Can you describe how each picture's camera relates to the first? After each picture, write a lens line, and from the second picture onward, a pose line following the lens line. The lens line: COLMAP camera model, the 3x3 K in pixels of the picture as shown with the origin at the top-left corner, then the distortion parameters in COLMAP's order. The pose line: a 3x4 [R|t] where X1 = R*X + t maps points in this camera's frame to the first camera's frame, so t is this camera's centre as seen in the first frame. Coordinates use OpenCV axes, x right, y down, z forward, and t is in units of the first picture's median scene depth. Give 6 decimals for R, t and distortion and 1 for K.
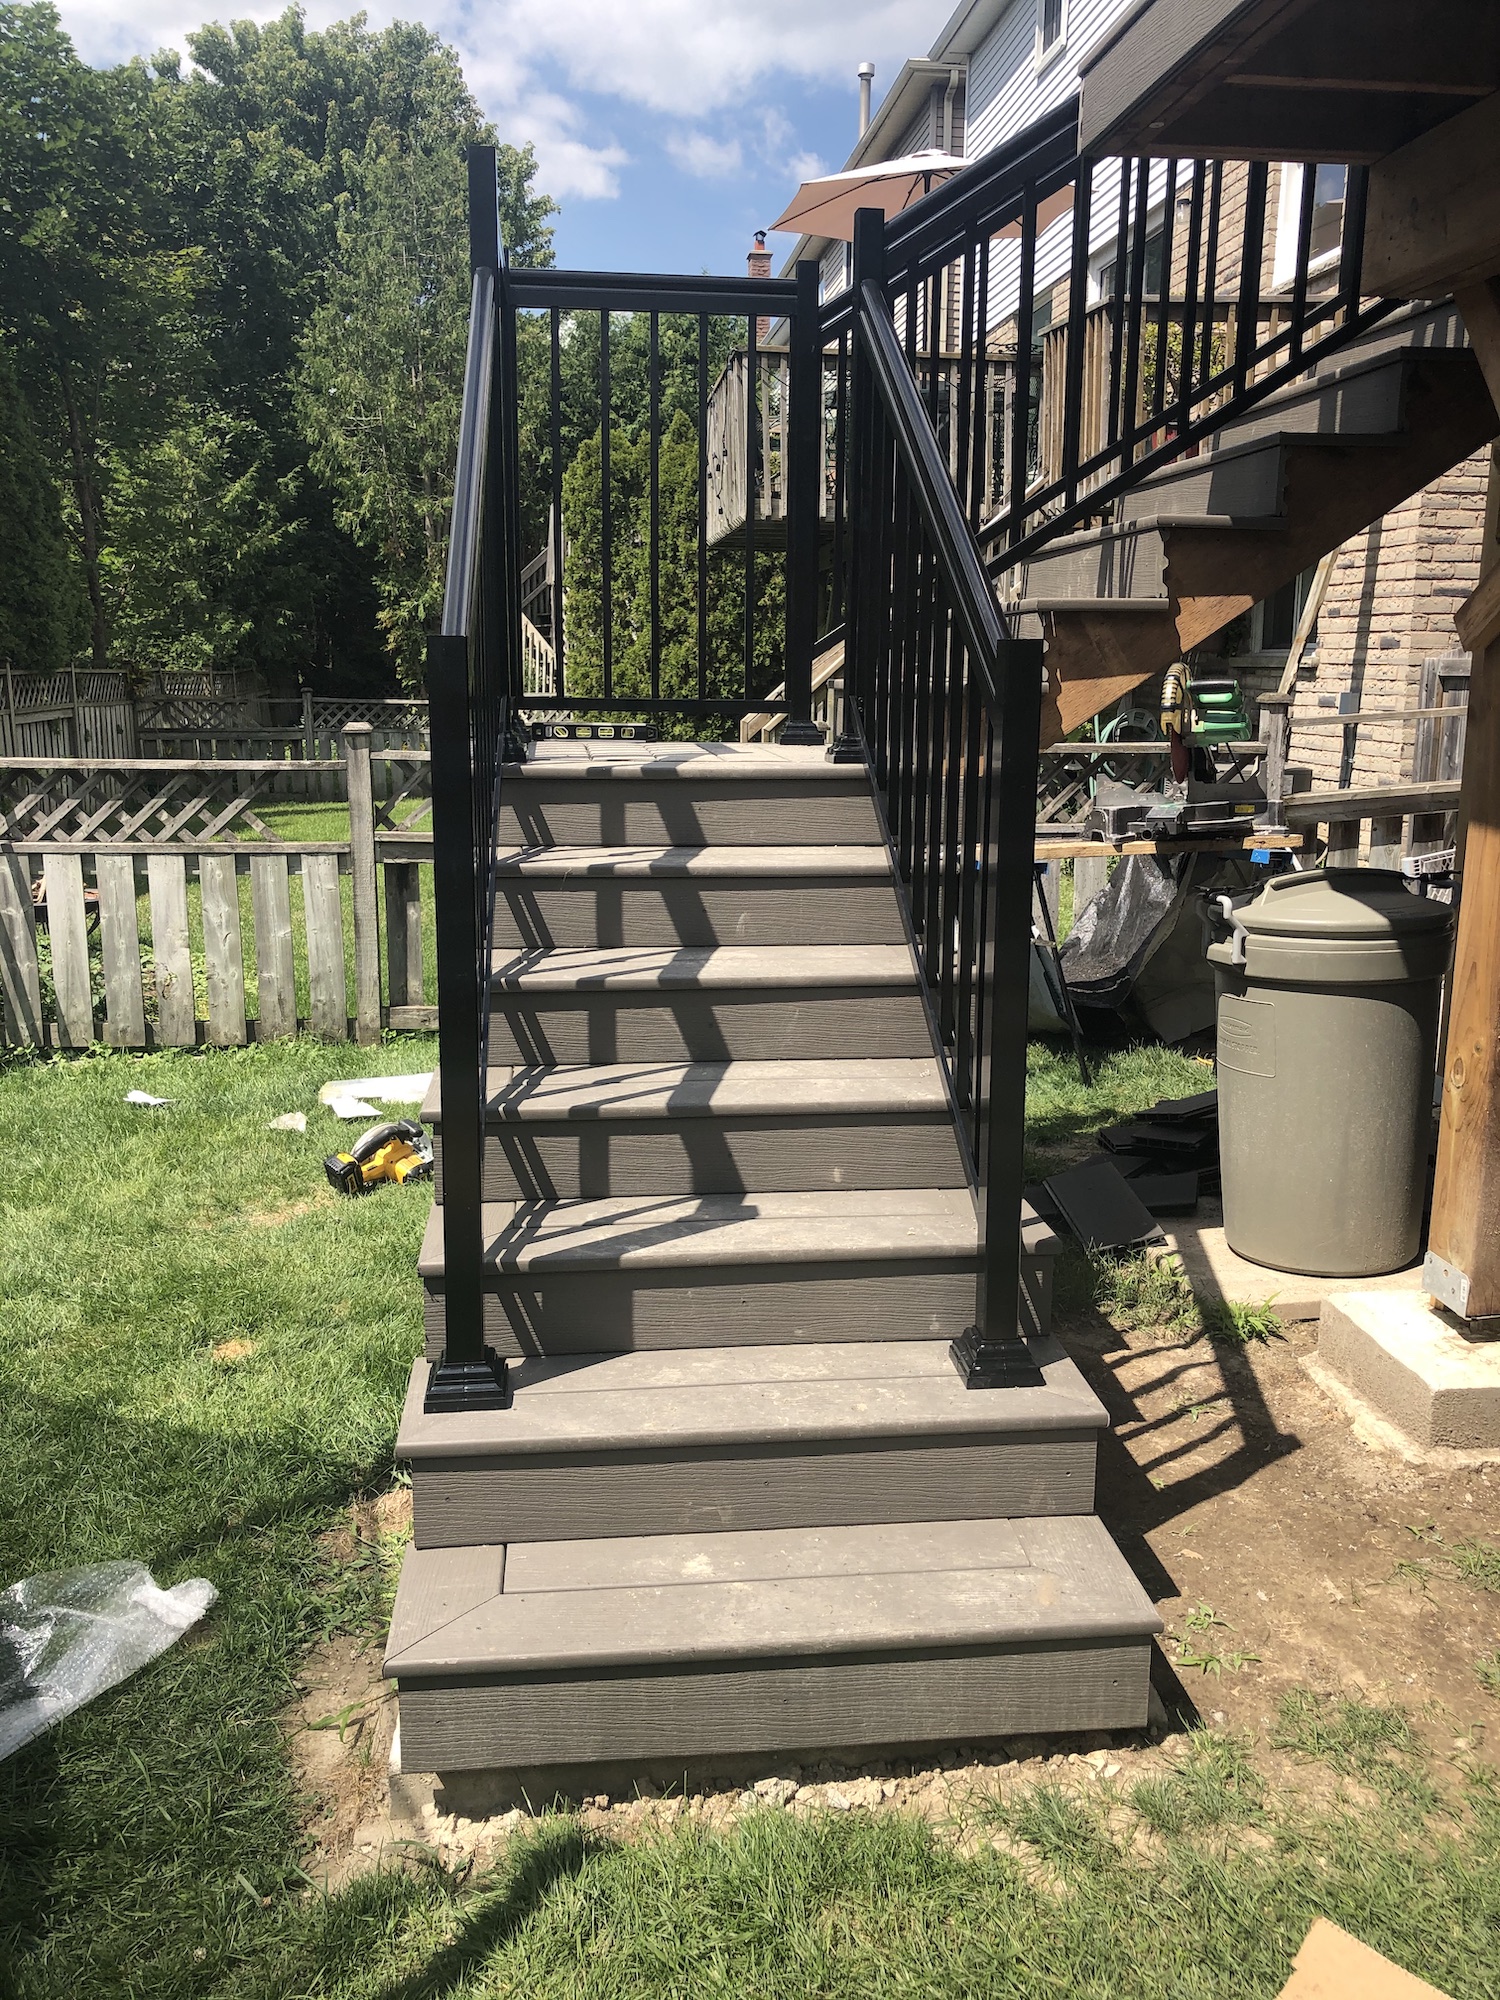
lens RADIAL K [[1652.2, 0, 746.2], [0, 1652.2, 1000.9], [0, 0, 1]] dist [0.030215, -0.032477]
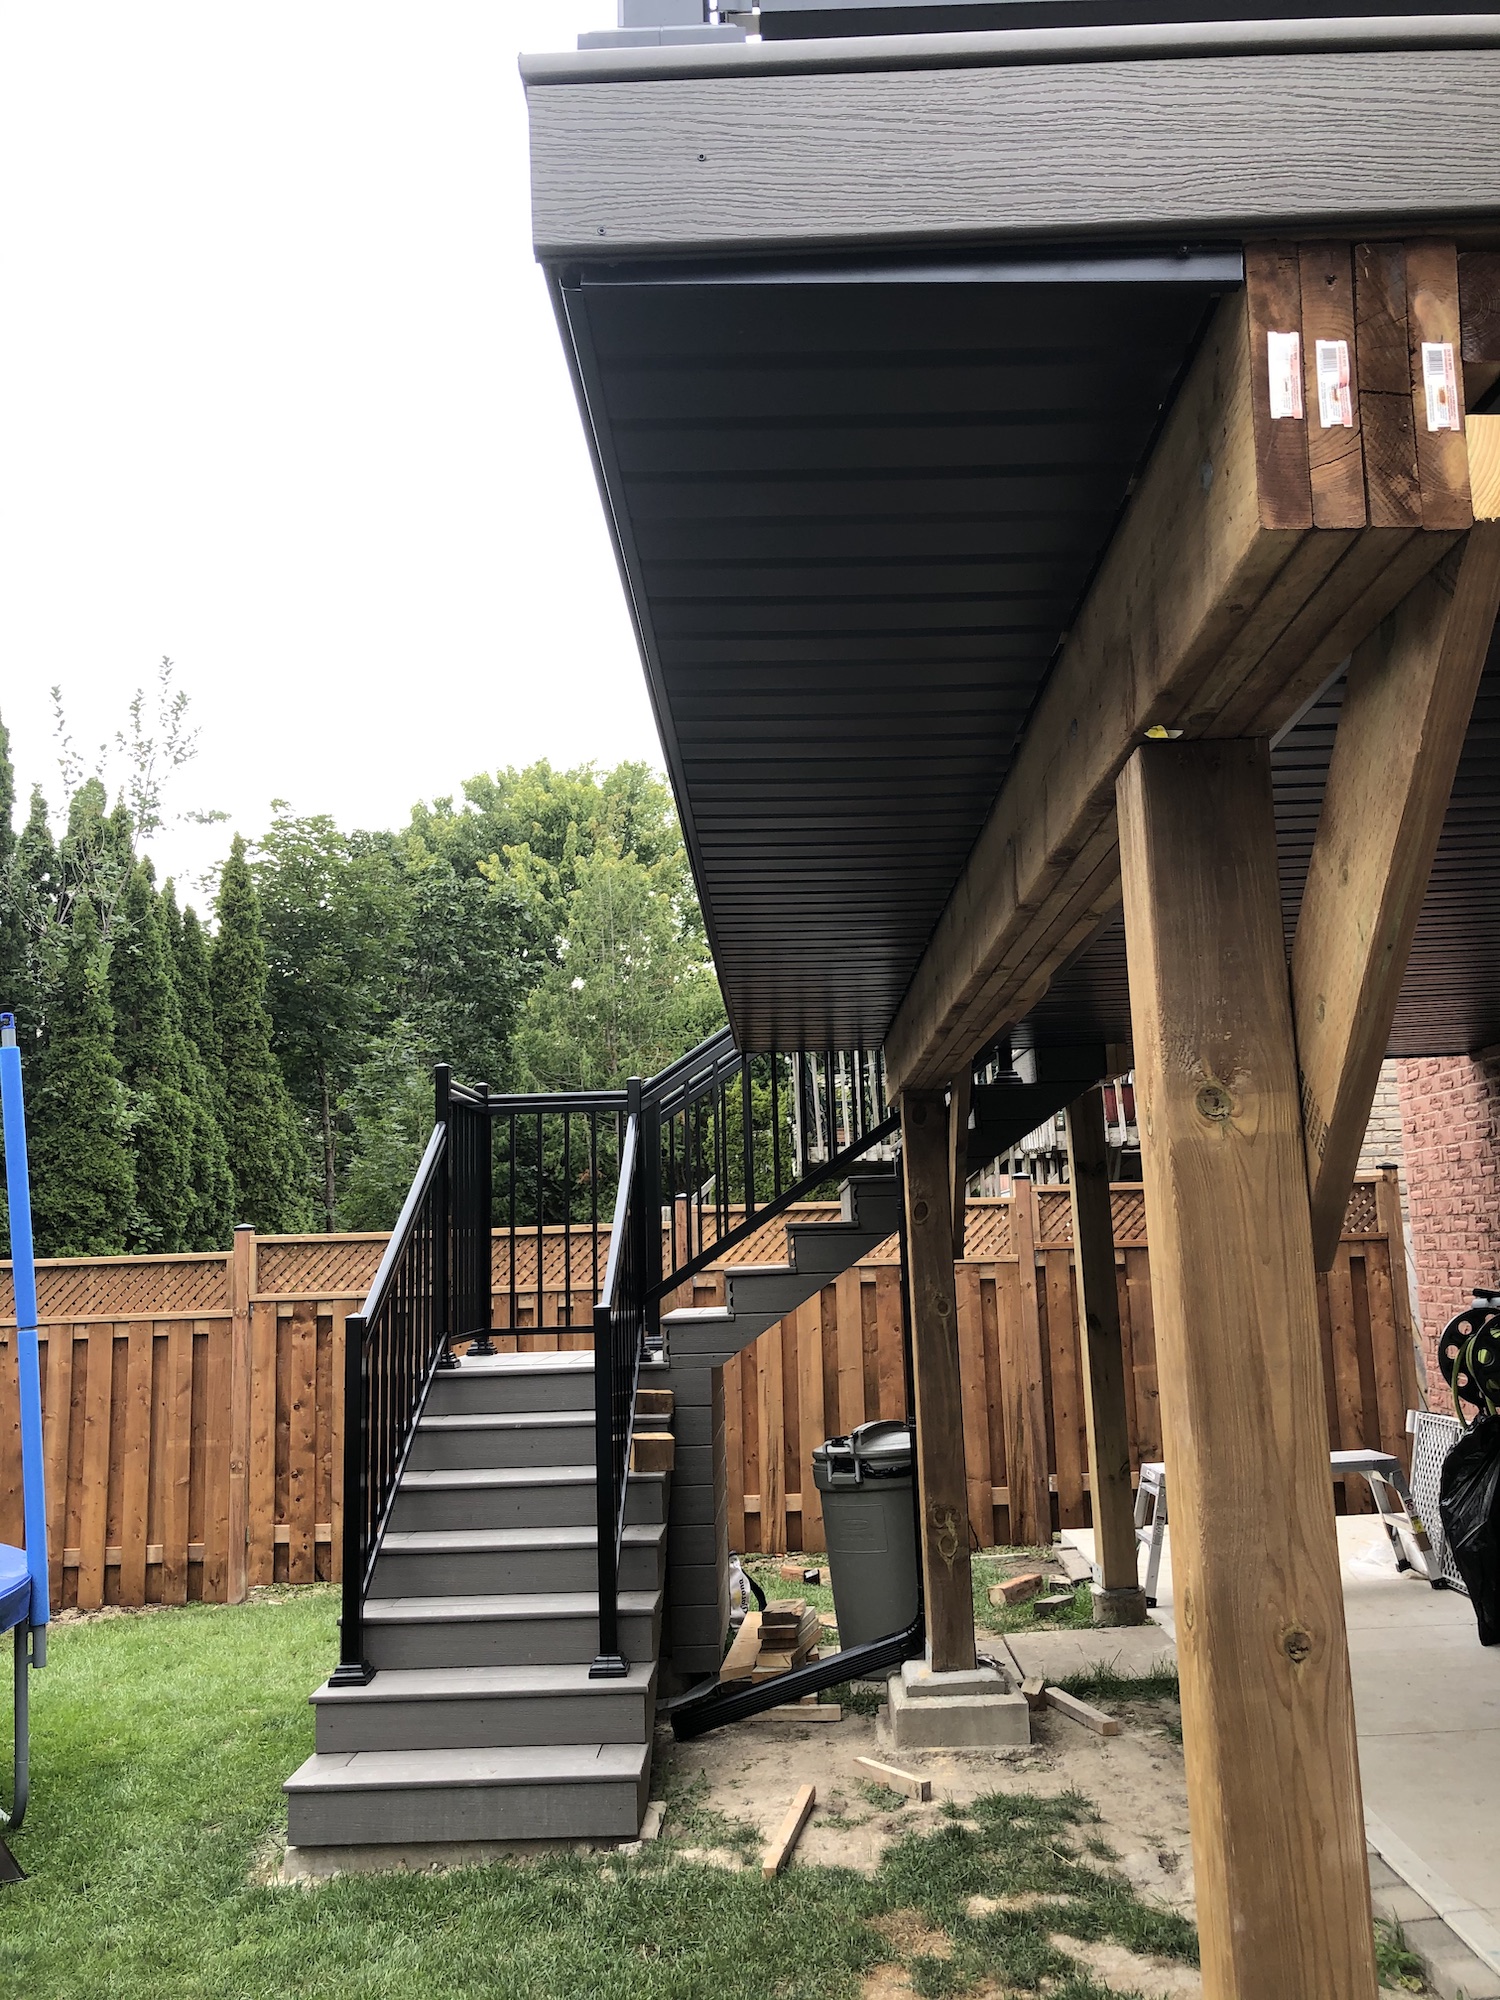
lens RADIAL K [[1652.2, 0, 761.1], [0, 1652.2, 1006.0], [0, 0, 1]] dist [0.030215, -0.032477]
pose [[0.990390, -0.044224, -0.131041, 0.565930], [-0.003019, 0.940356, -0.340178, 0.130221], [0.138269, 0.337304, 0.931186, -1.014458]]
